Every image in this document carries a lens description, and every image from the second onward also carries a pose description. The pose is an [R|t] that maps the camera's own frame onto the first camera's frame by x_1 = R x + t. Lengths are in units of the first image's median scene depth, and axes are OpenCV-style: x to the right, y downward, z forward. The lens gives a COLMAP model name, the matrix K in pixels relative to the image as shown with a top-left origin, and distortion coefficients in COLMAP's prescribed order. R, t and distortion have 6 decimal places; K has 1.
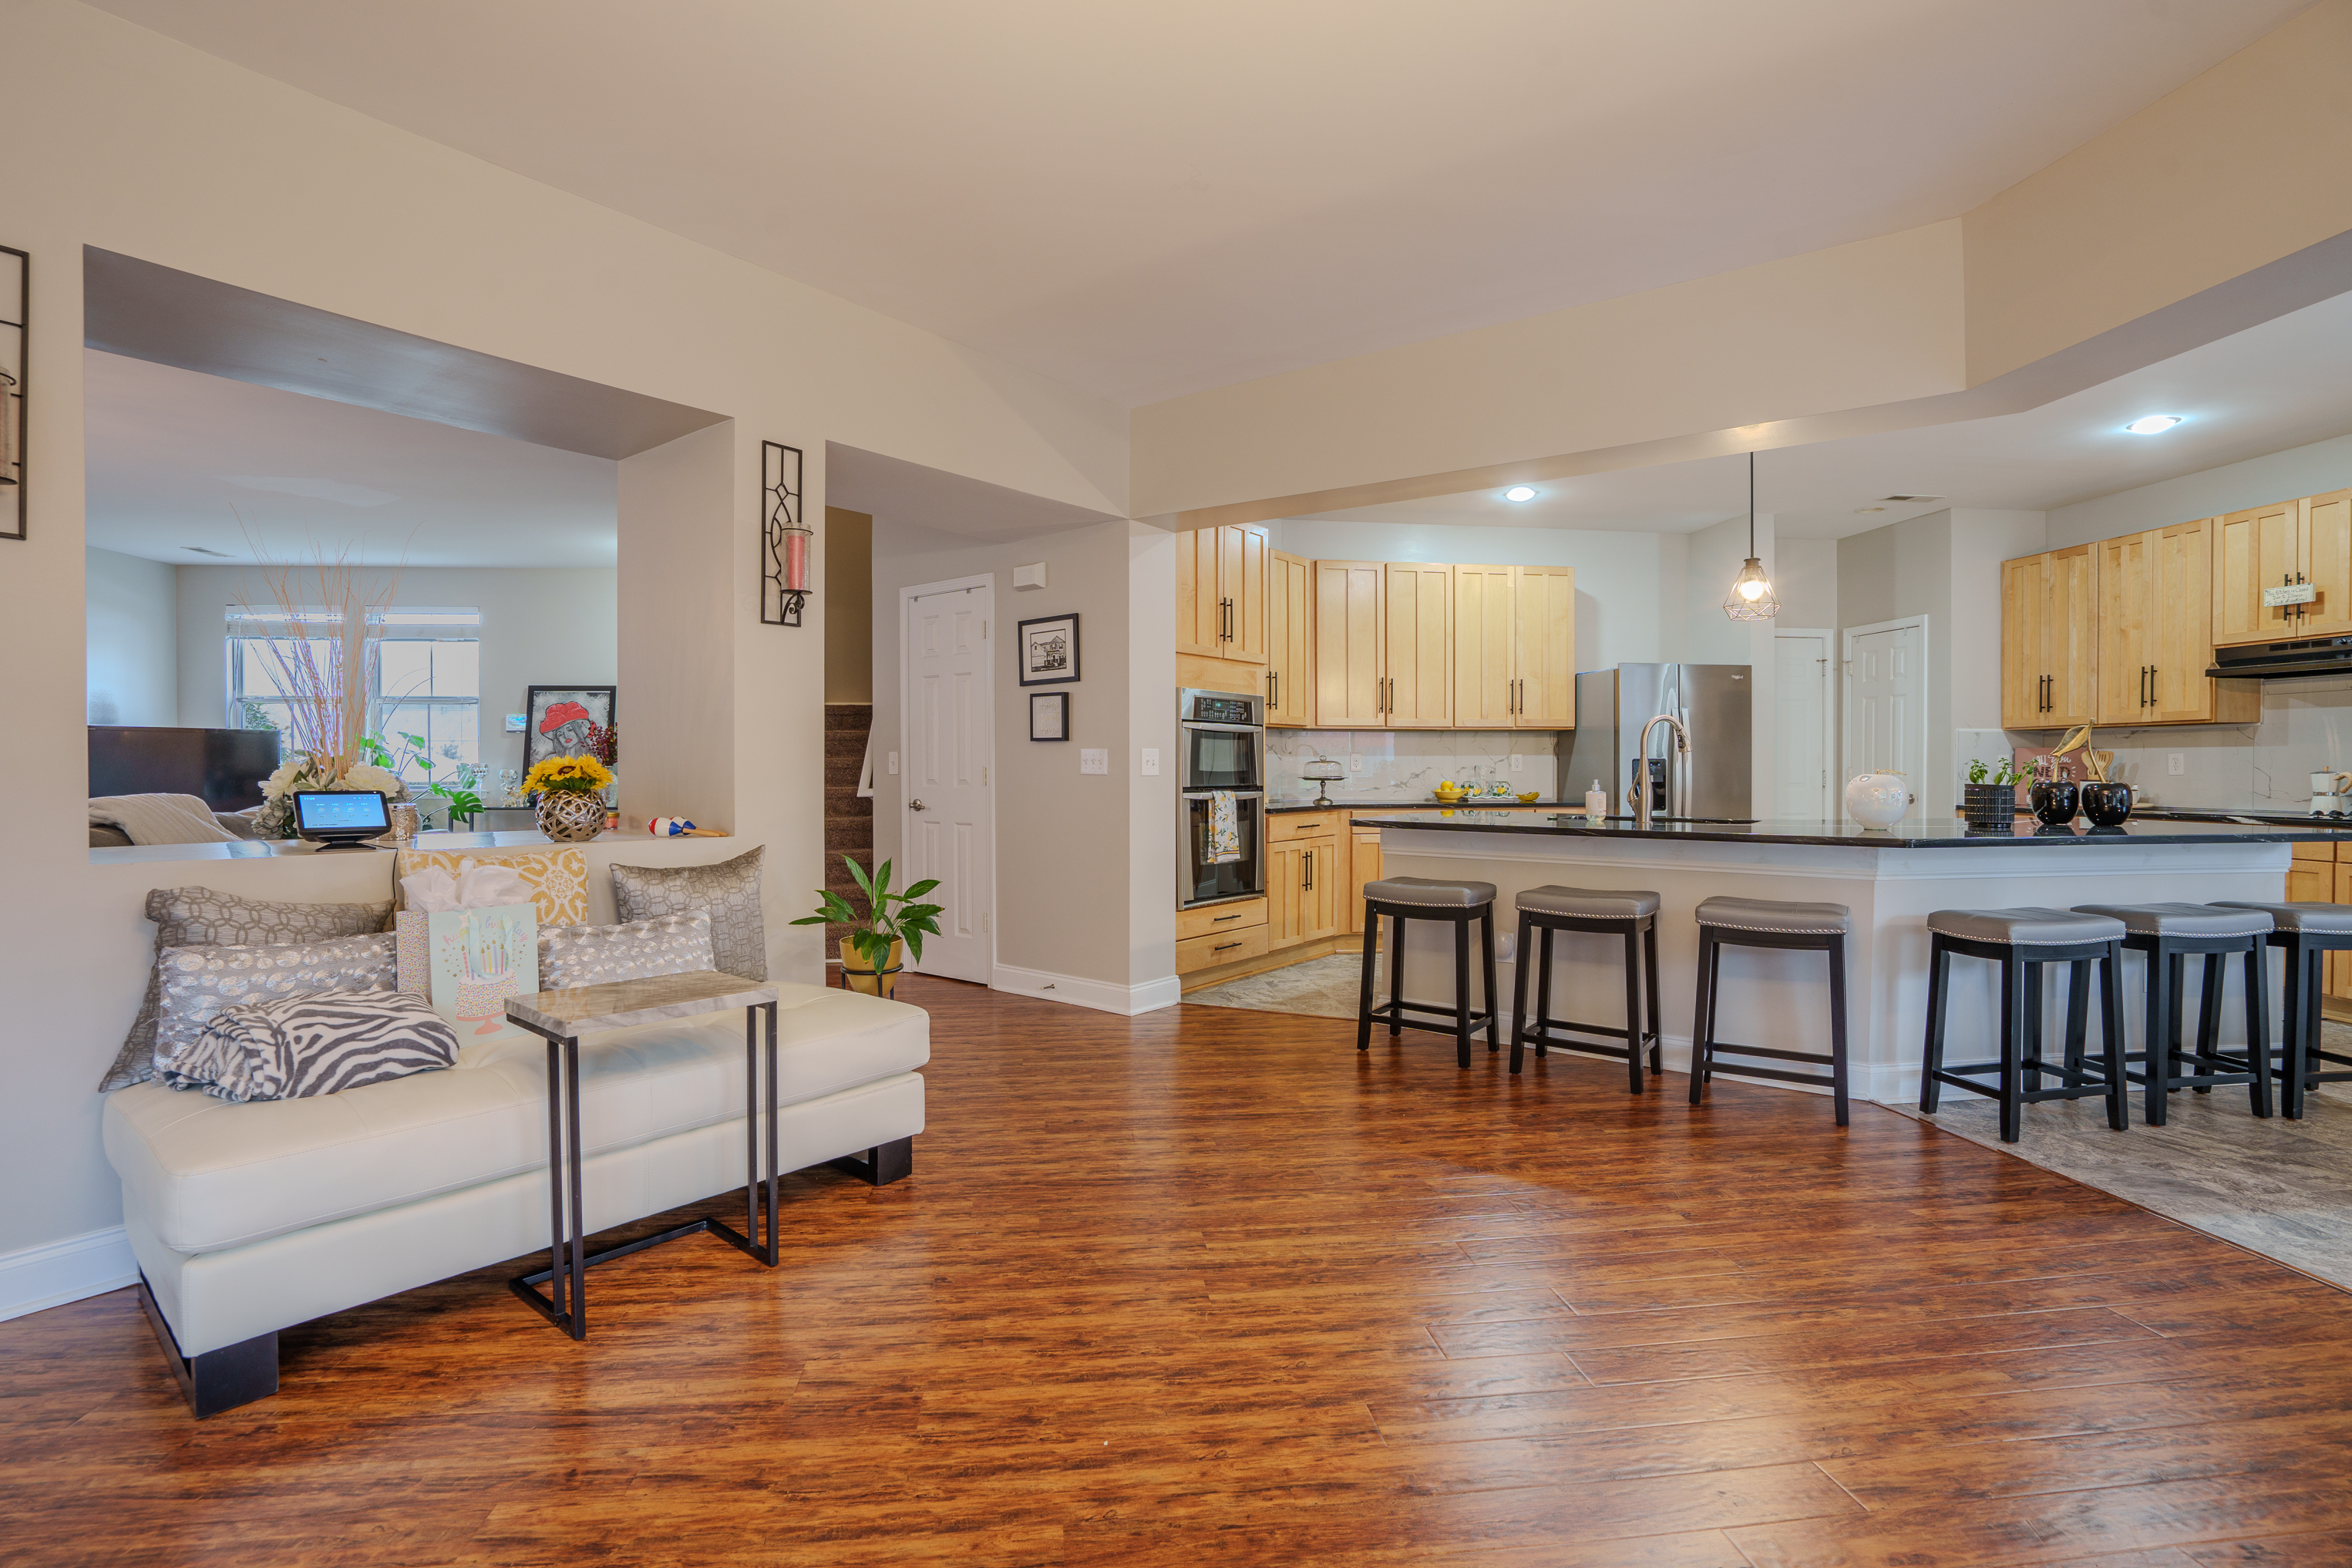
lens RADIAL K [[1068.0, 0, 1176.0], [0, 1068.0, 784.0], [0, 0, 1]] dist [-0.003172, -0.000315]
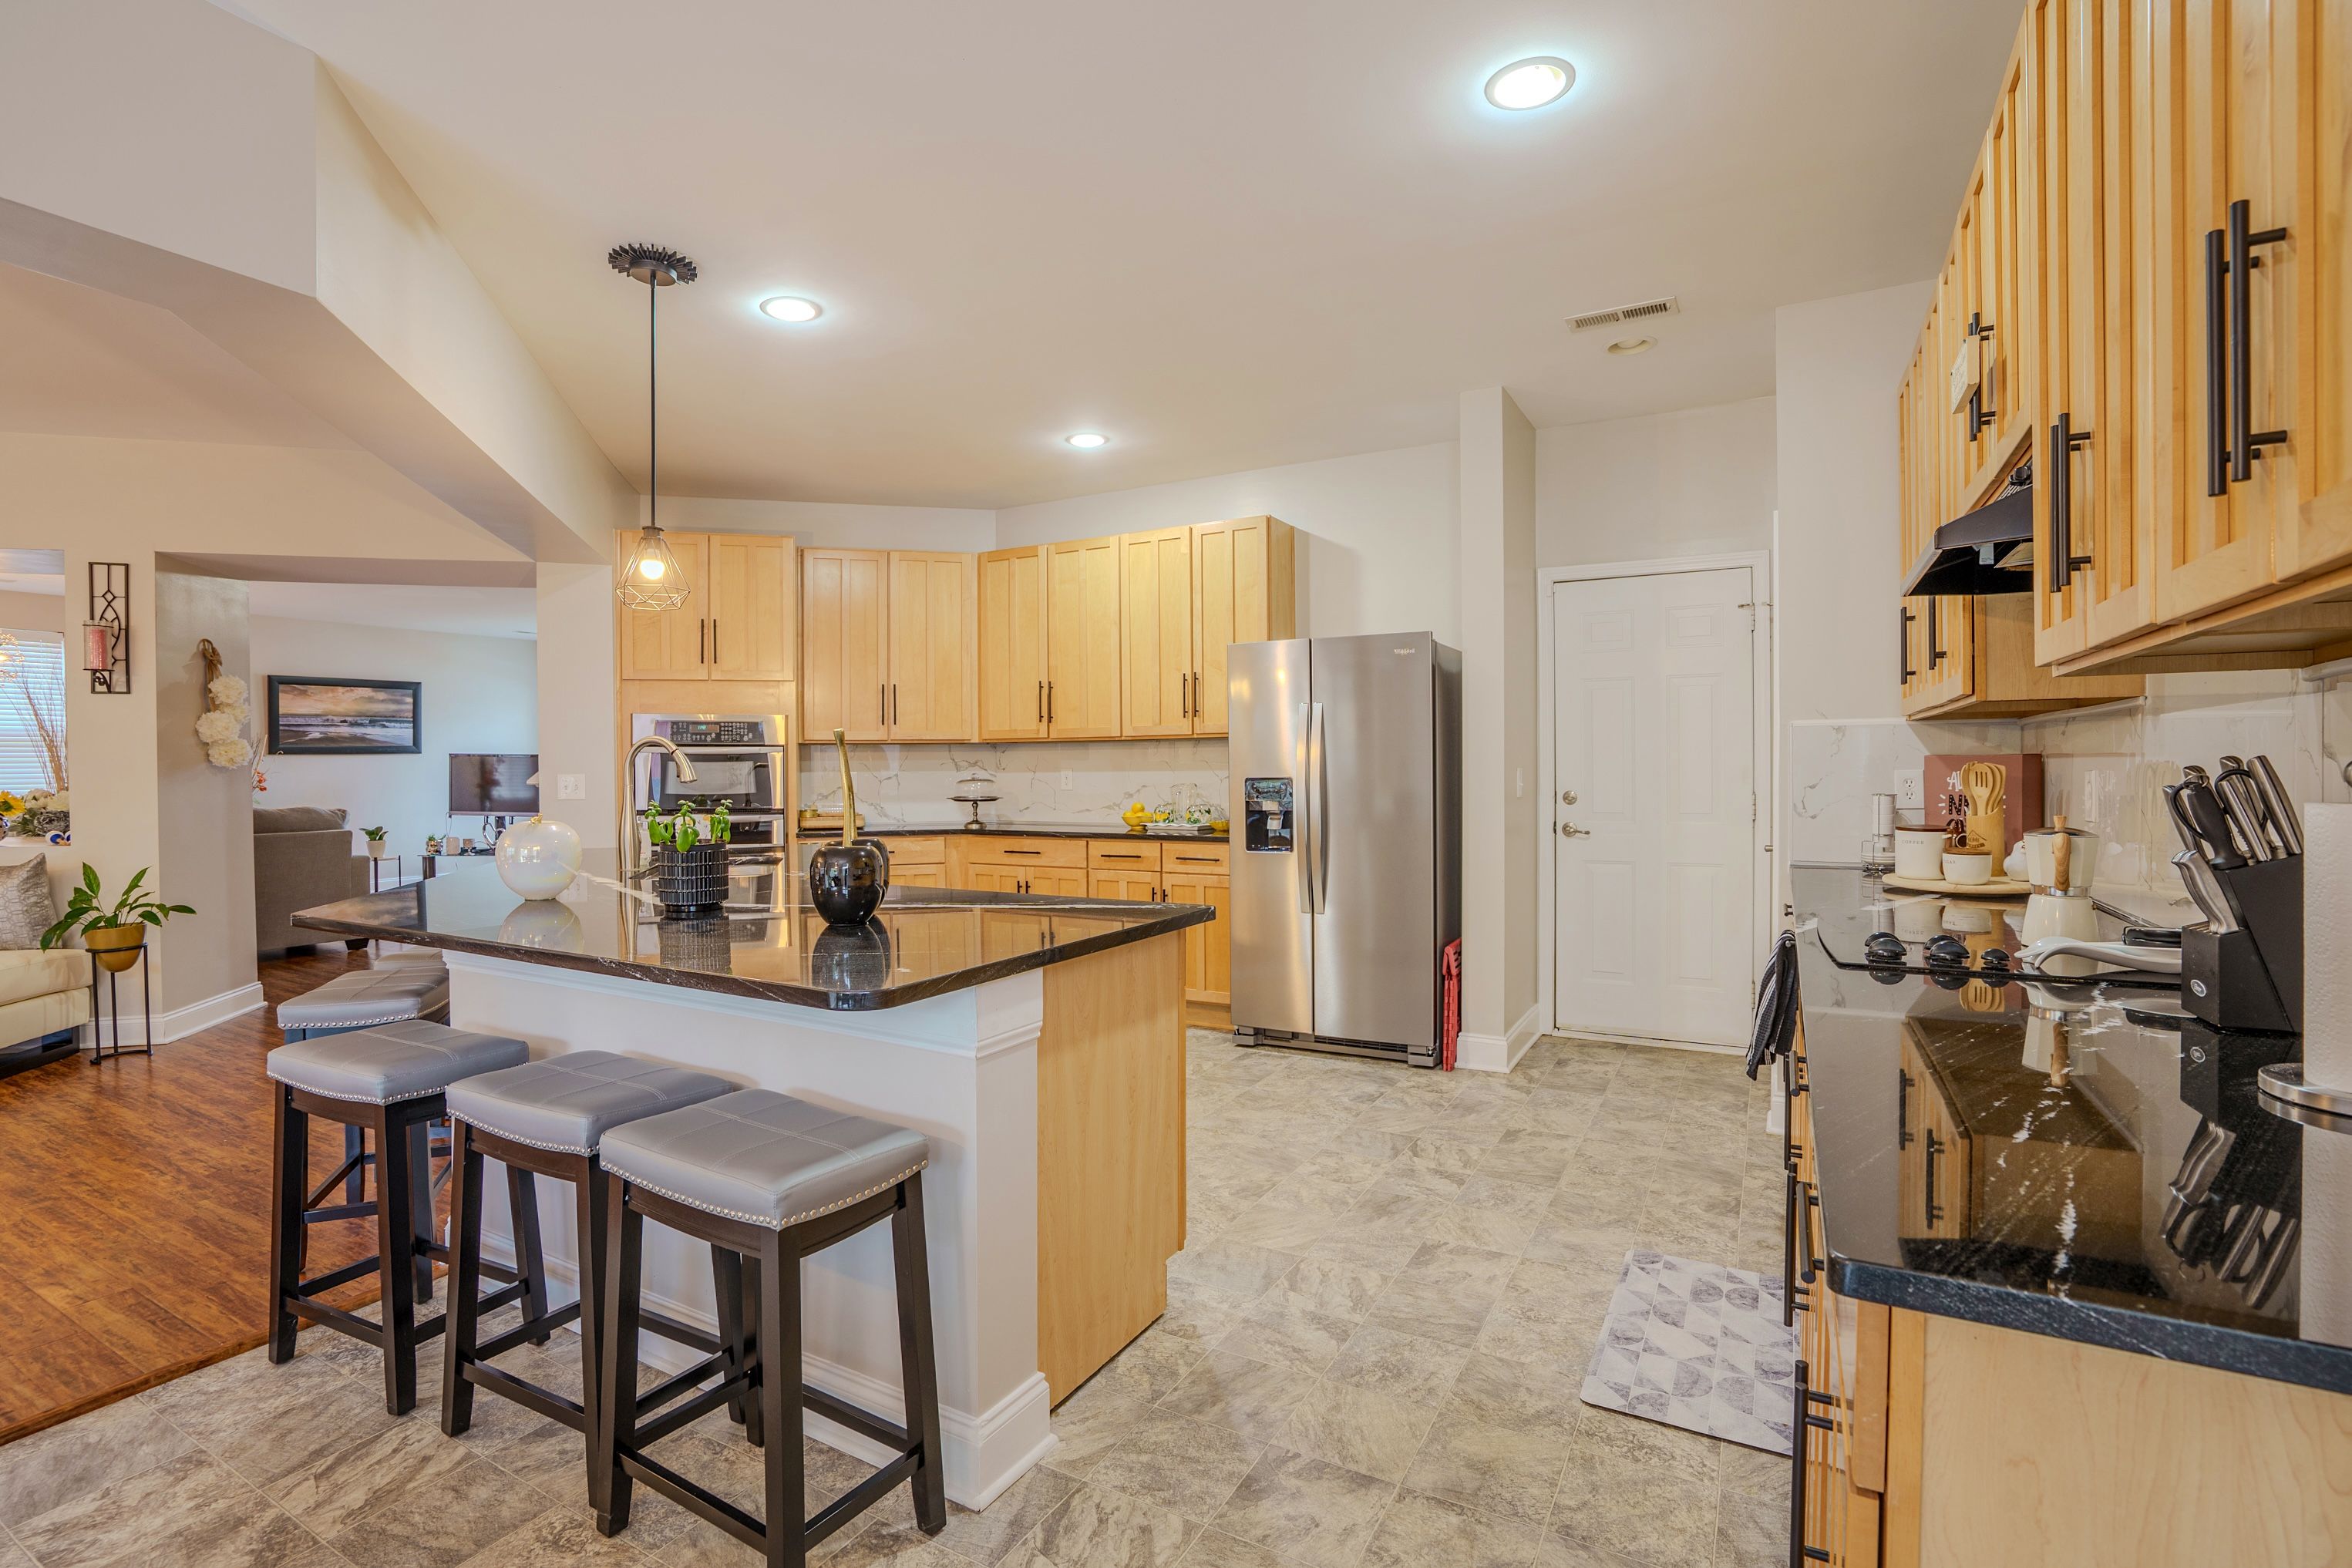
lens RADIAL K [[1068.0, 0, 1176.0], [0, 1068.0, 784.0], [0, 0, 1]] dist [-0.003172, -0.000315]
pose [[0.800483, -0.000331, -0.599356, 0.955576], [-0.001124, 0.999997, -0.002053, -0.019394], [0.599355, 0.002317, 0.800480, 0.447455]]
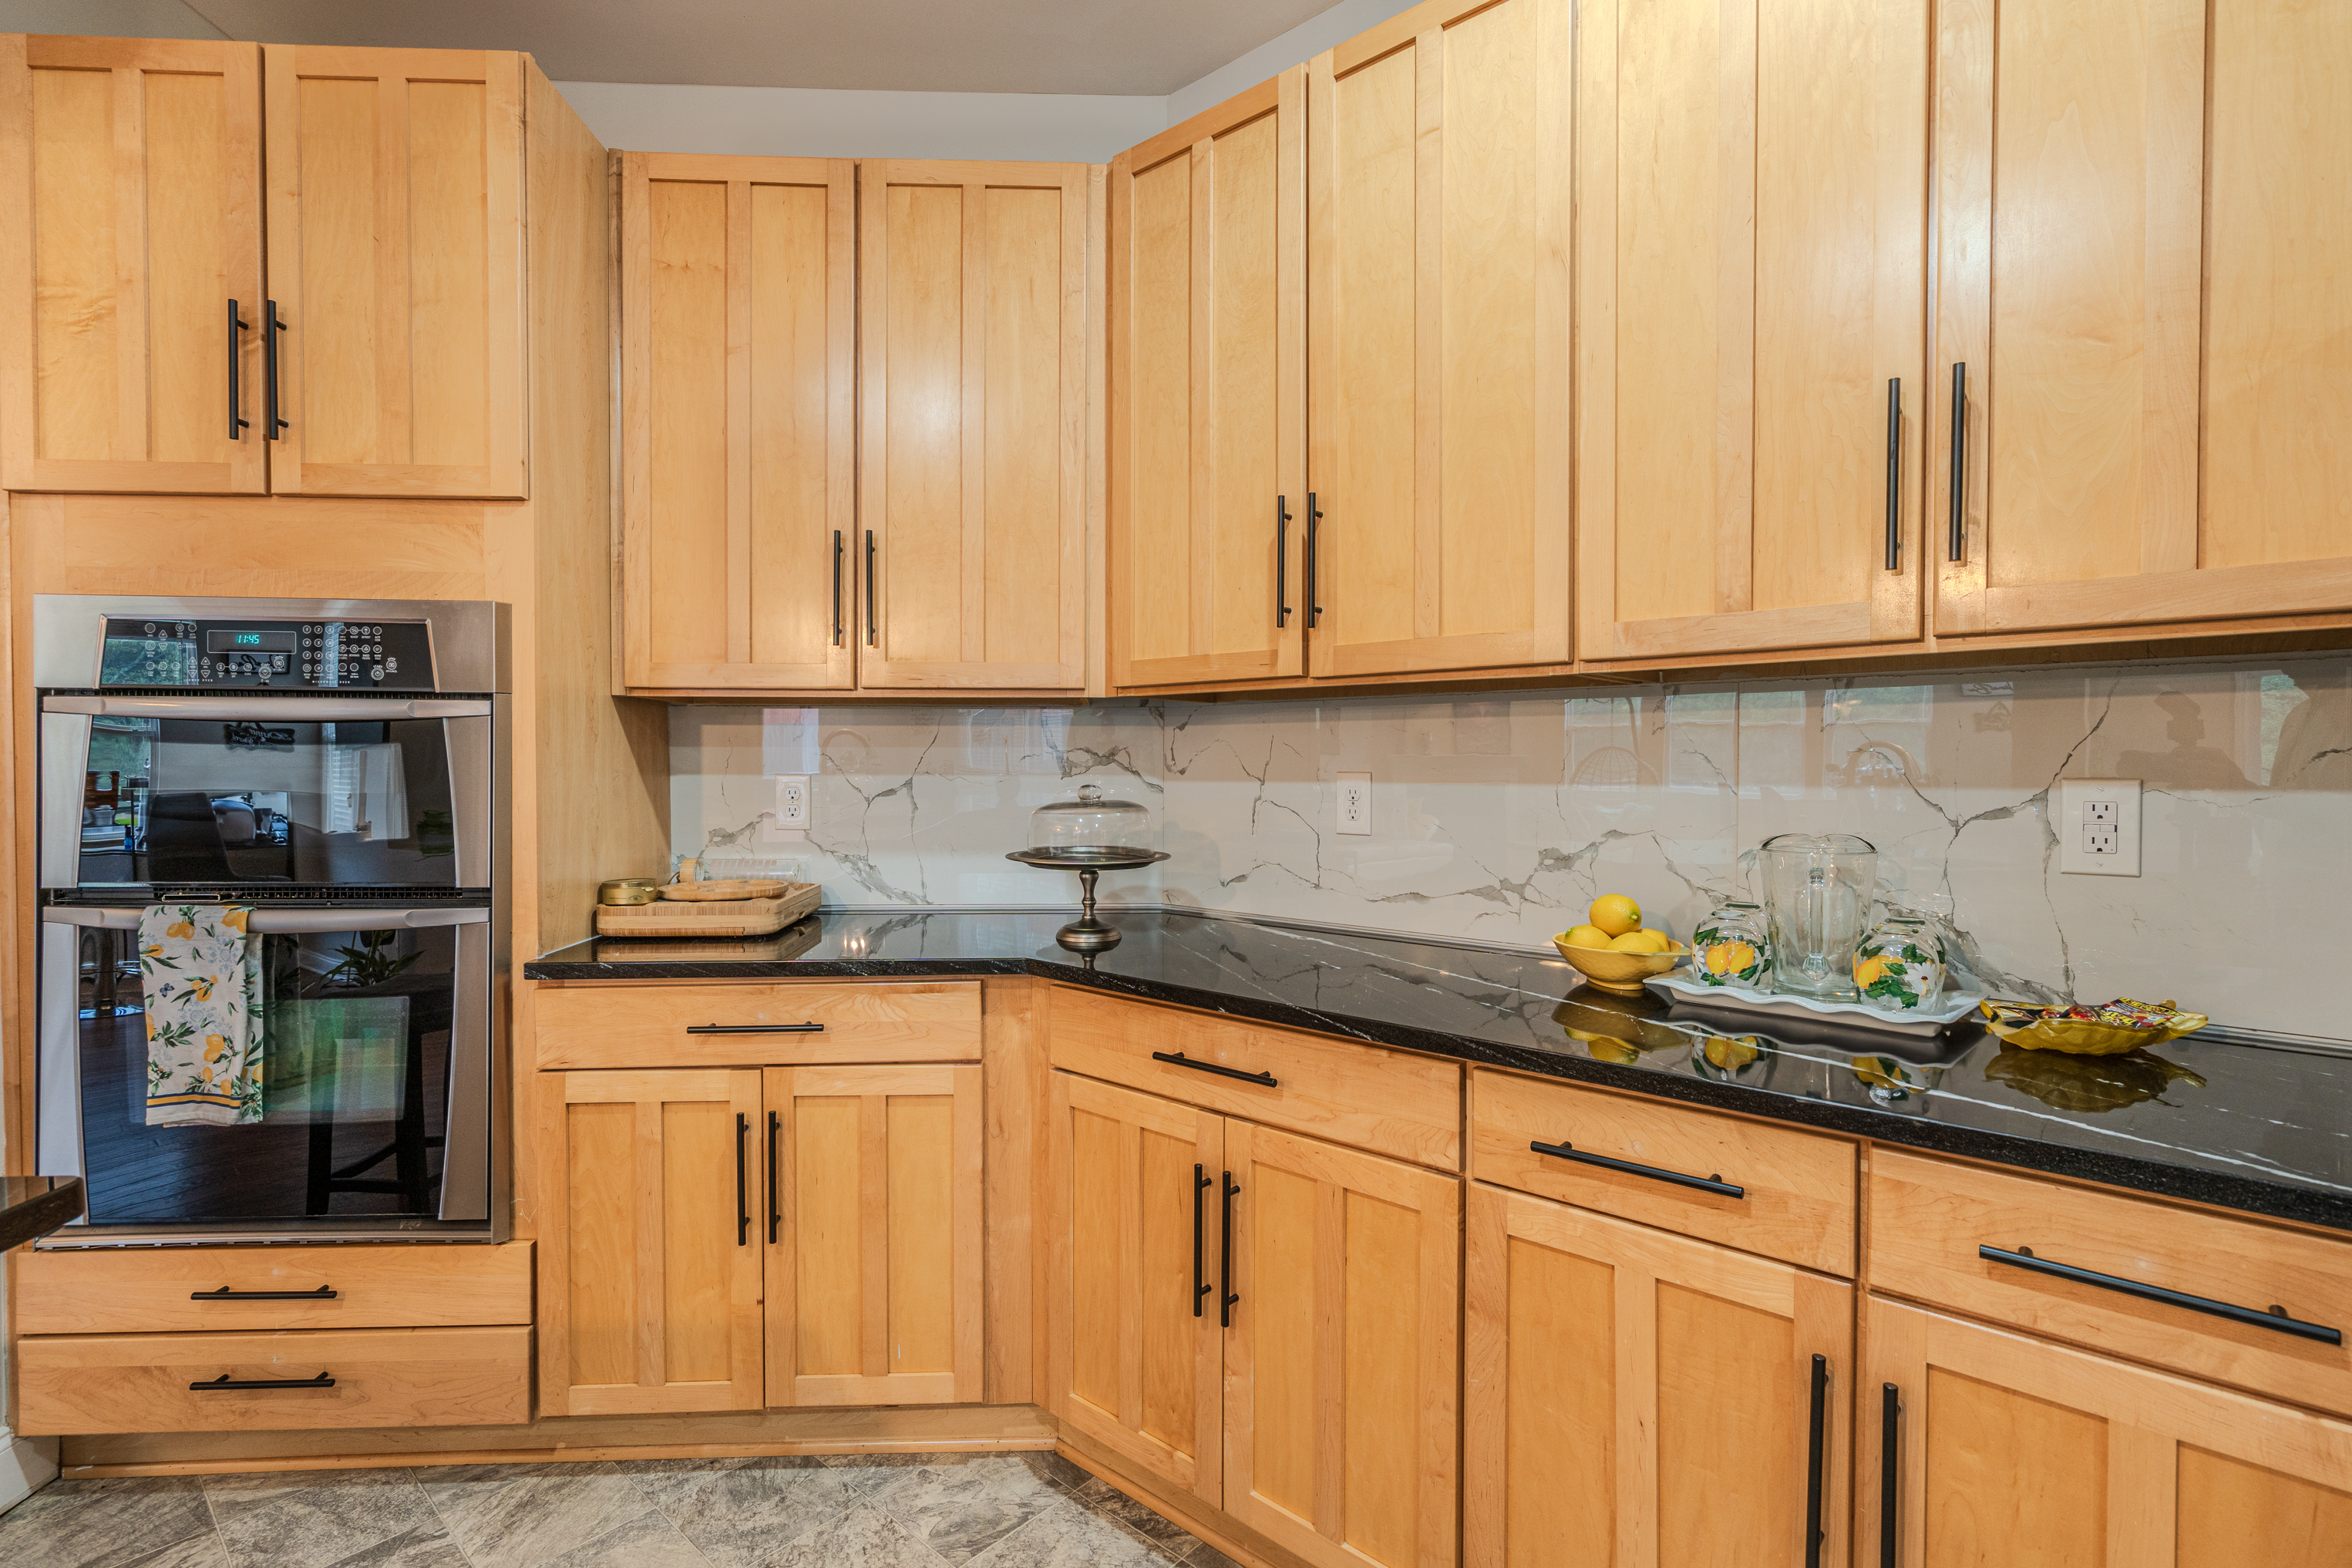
lens RADIAL K [[1068.0, 0, 1176.0], [0, 1068.0, 784.0], [0, 0, 1]] dist [-0.003172, -0.000315]
pose [[0.650866, 0.012759, -0.759085, 0.455080], [-0.013380, 0.999896, 0.005334, -0.033880], [0.759075, 0.006685, 0.650969, 0.963146]]
